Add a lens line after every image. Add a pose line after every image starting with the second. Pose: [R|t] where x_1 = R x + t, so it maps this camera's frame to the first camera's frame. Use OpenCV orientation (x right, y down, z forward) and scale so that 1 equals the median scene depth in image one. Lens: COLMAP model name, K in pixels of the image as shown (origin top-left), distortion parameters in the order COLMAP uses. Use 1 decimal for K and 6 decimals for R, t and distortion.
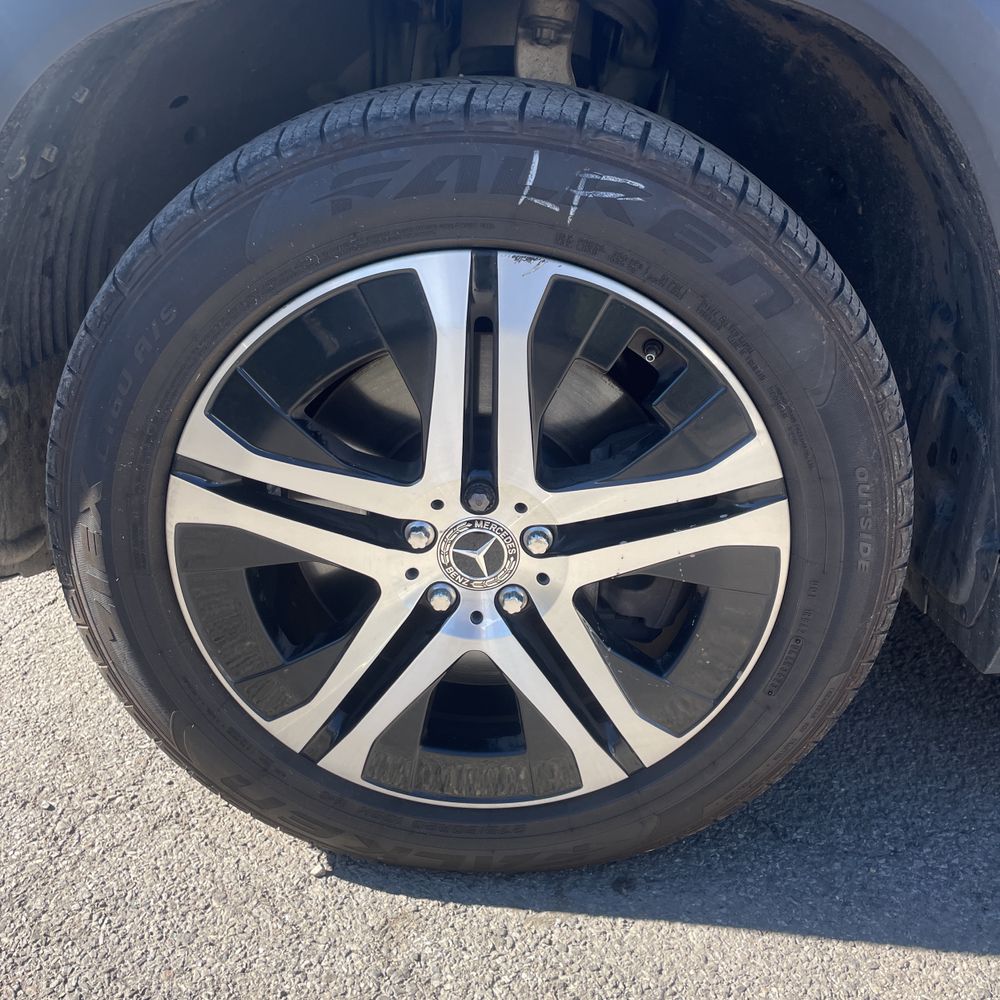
lens RADIAL K [[1010.0, 0, 498.7], [0, 1010.0, 501.8], [0, 0, 1]] dist [0.026884, 0.000000]
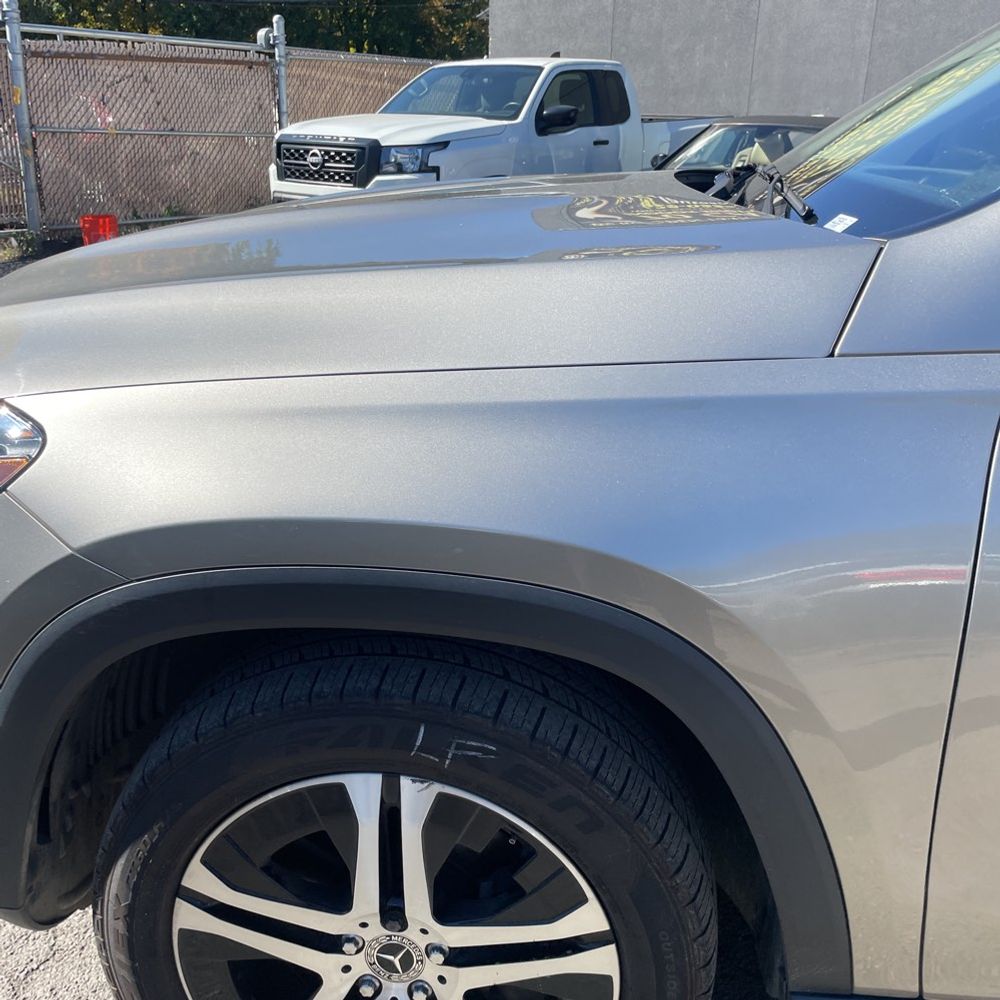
lens RADIAL K [[1010.0, 0, 507.6], [0, 1010.0, 495.8], [0, 0, 1]] dist [0.026884, 0.000000]
pose [[0.996487, 0.029495, -0.078384, 0.249877], [-0.035338, 0.996614, -0.074240, -0.537538], [0.075929, 0.076749, 0.994155, -0.451728]]
